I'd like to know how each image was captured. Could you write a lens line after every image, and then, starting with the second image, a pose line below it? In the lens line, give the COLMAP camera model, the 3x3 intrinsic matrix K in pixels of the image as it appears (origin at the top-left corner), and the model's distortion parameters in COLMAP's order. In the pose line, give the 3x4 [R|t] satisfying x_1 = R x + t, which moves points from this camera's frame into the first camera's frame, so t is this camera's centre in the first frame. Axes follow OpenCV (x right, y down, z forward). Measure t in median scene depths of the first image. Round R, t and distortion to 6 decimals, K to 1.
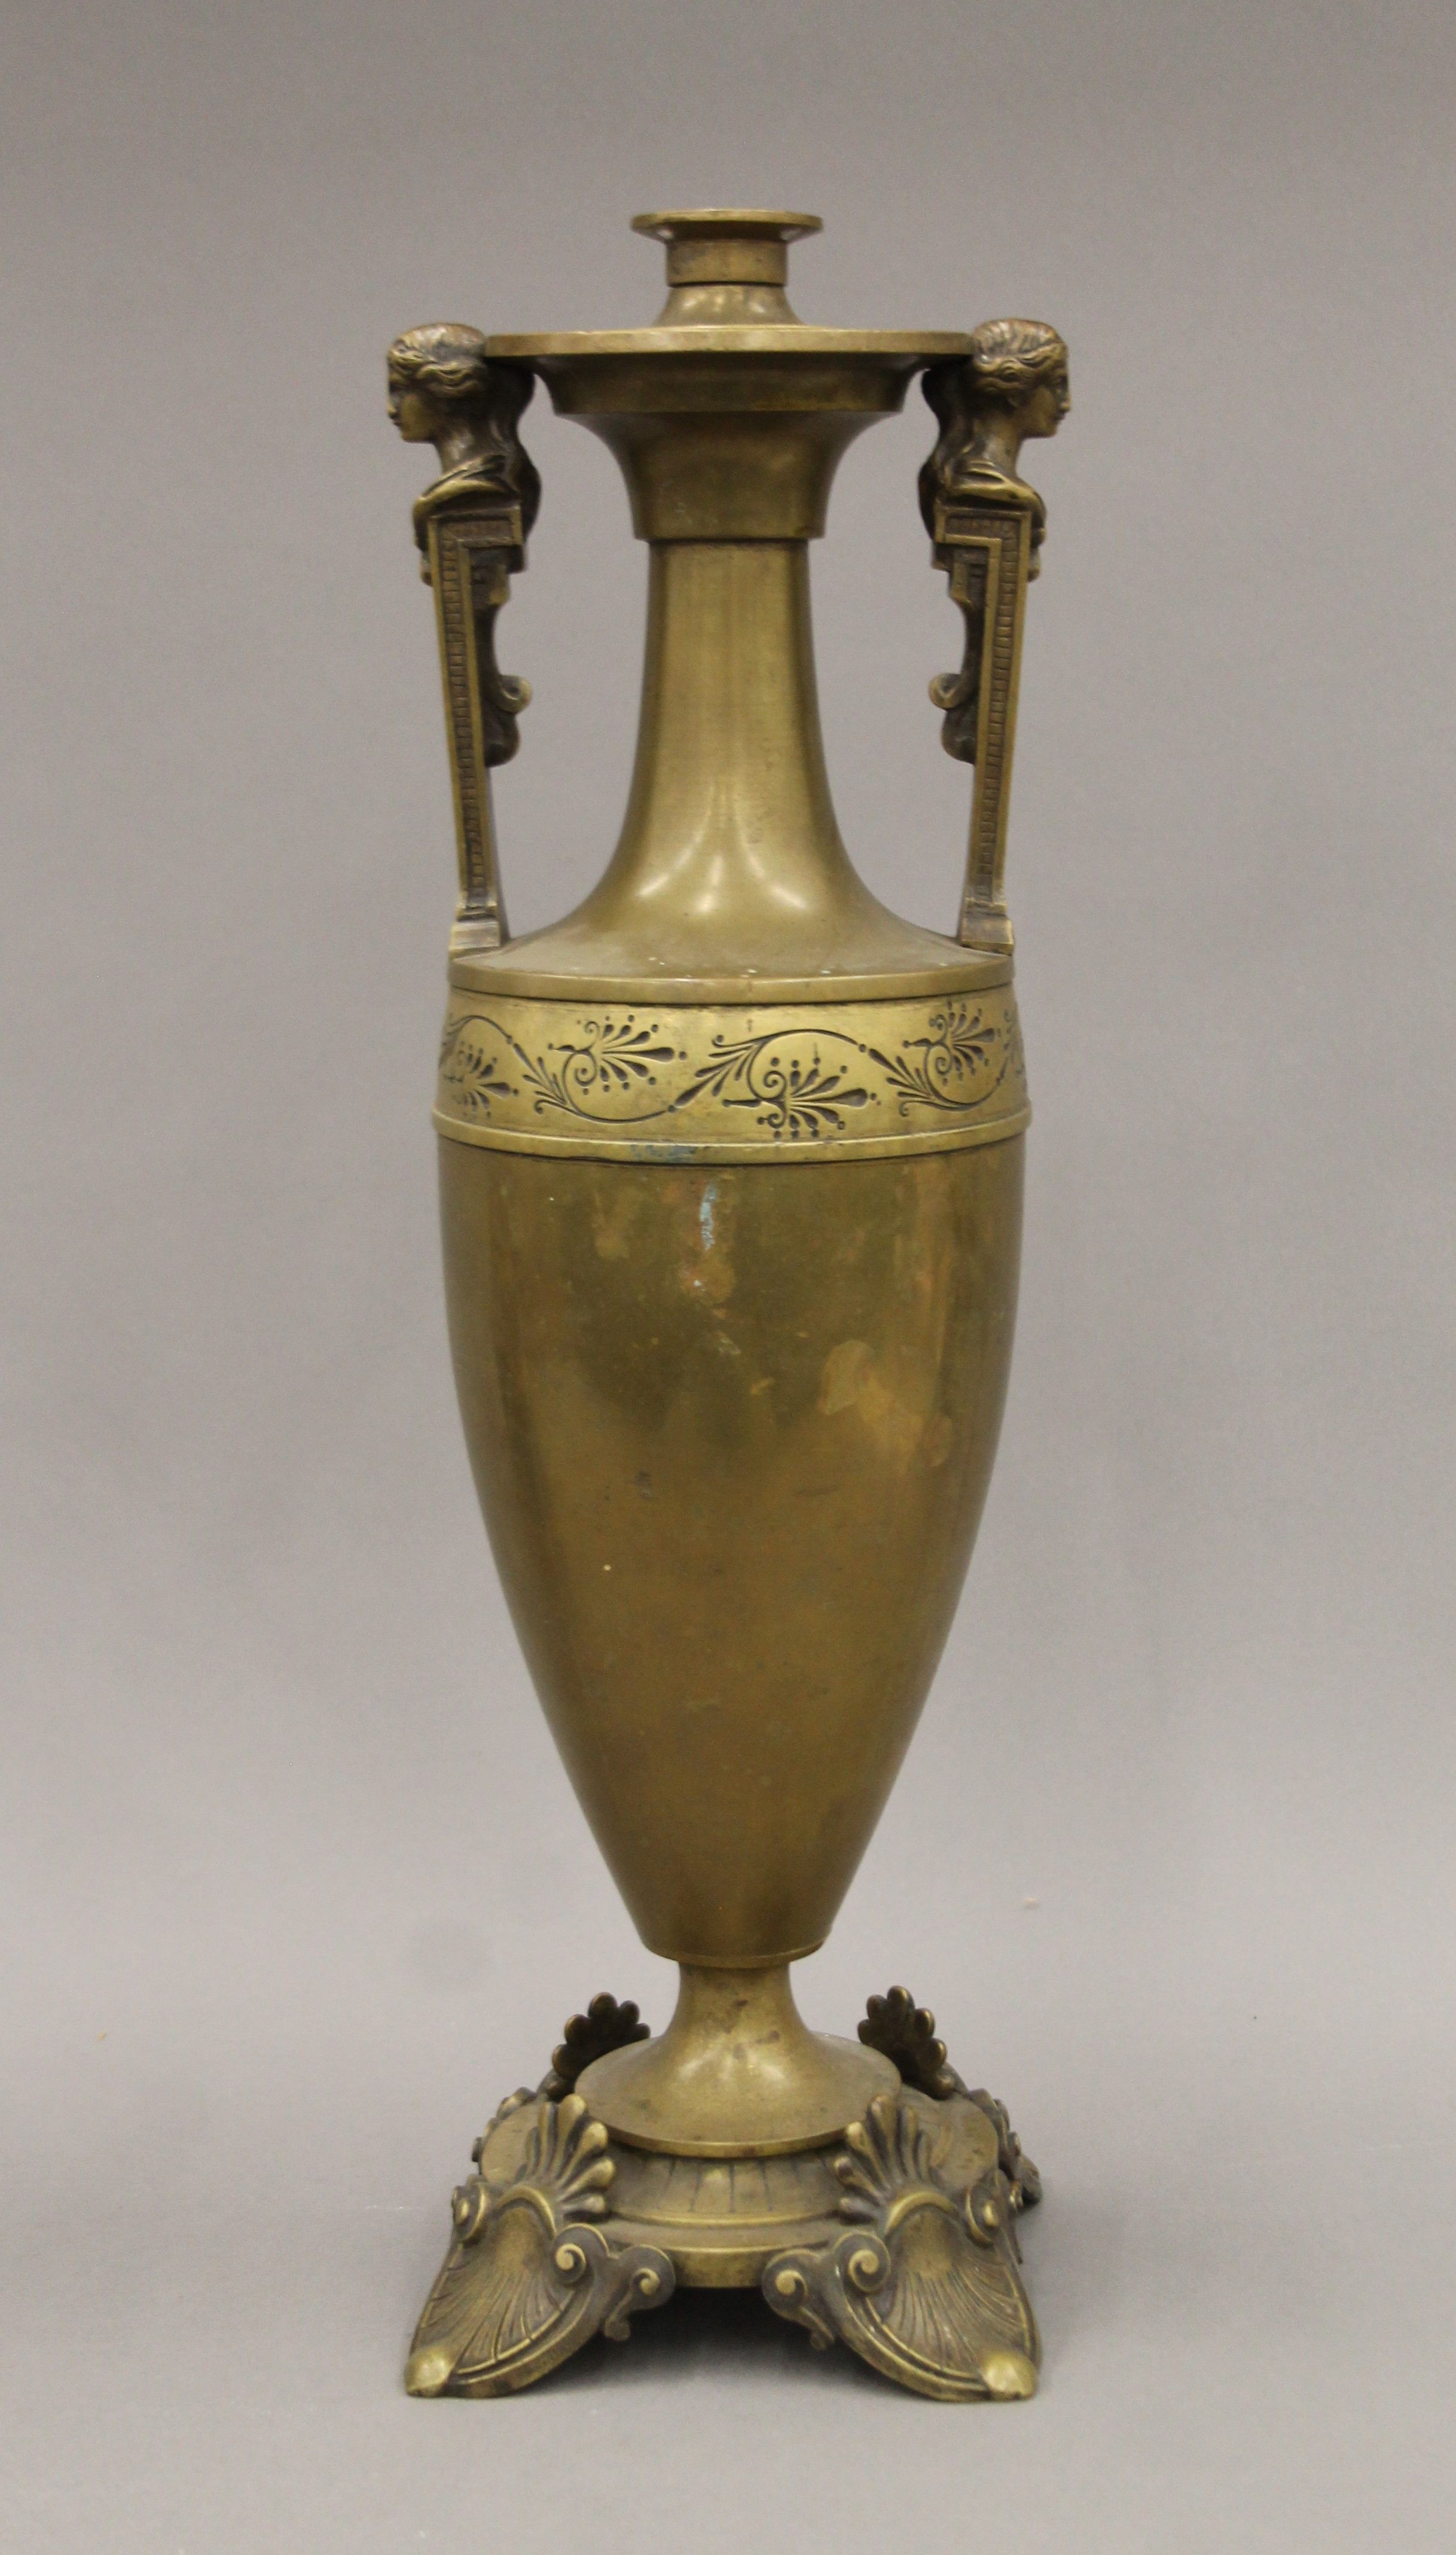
lens RADIAL K [[3867.0, 0, 728.0], [0, 3867.0, 1277.5], [0, 0, 1]] dist [0.015313, 0.028051]
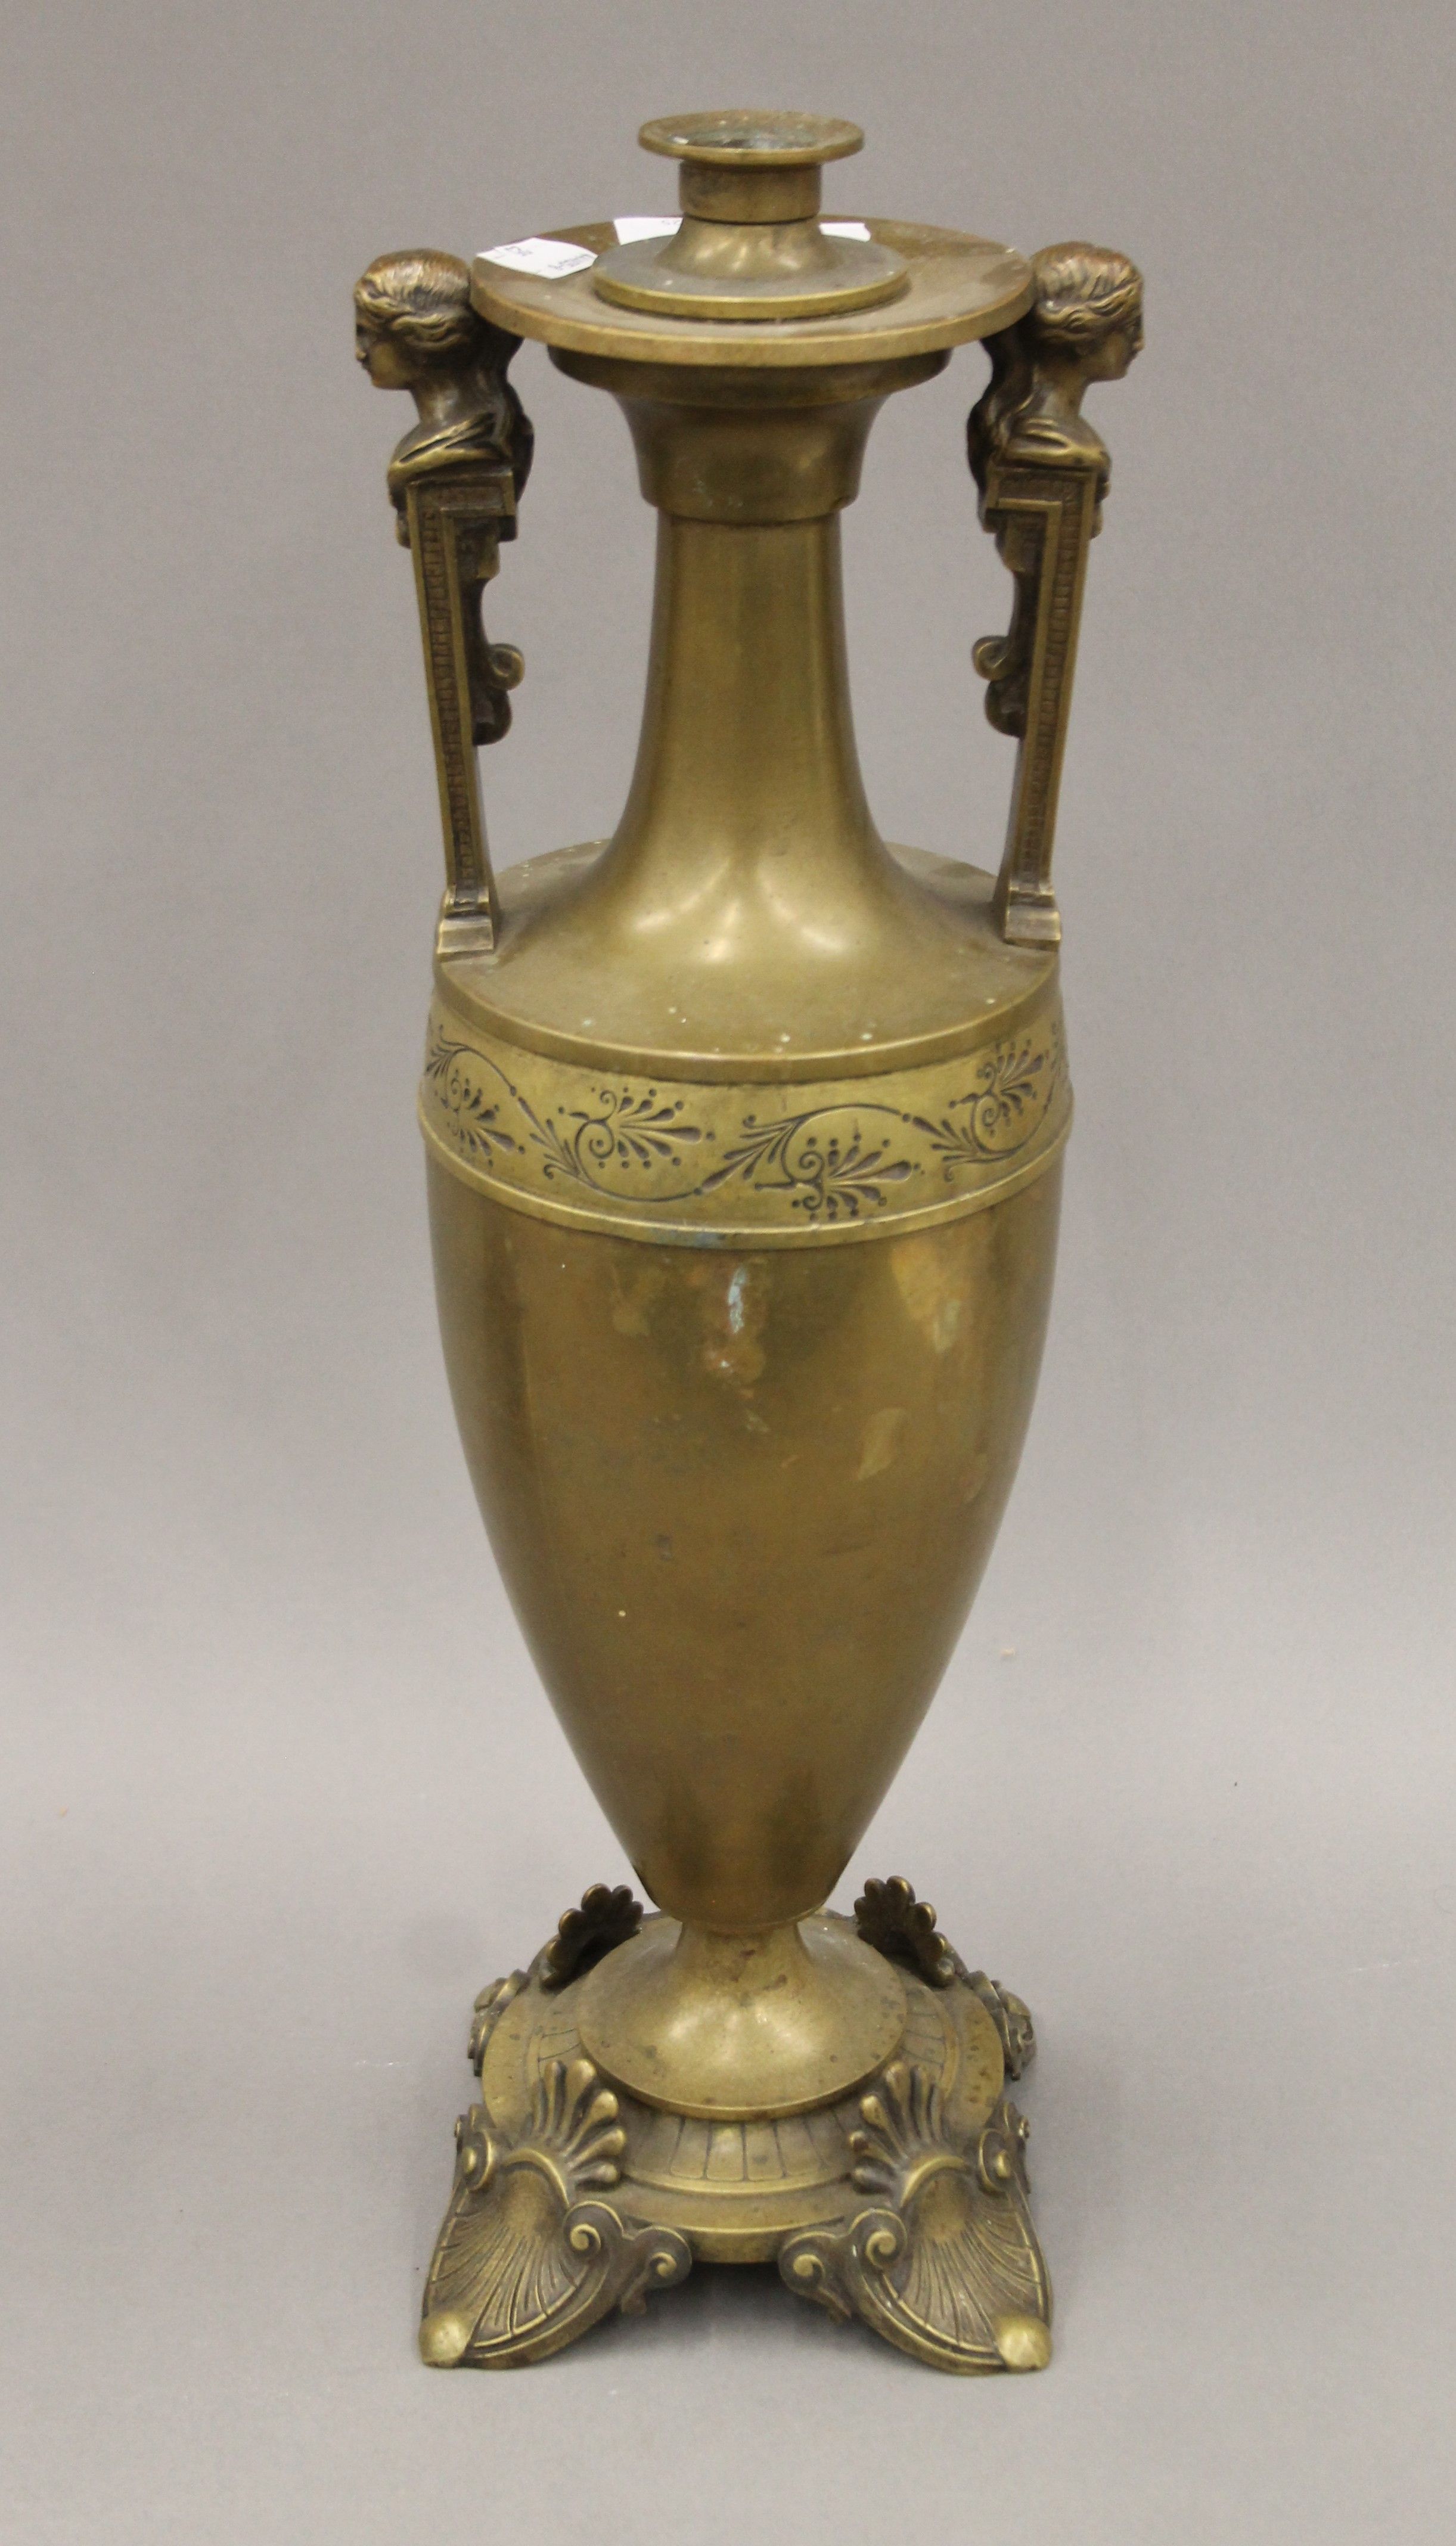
lens RADIAL K [[3853.8, 0, 728.0], [0, 3853.8, 1273.0], [0, 0, 1]] dist [0.015313, 0.028051]
pose [[0.998924, -0.012892, 0.044539, -0.045661], [0.000380, 0.962810, 0.270180, -0.256503], [-0.046366, -0.269872, 0.961779, 0.114756]]
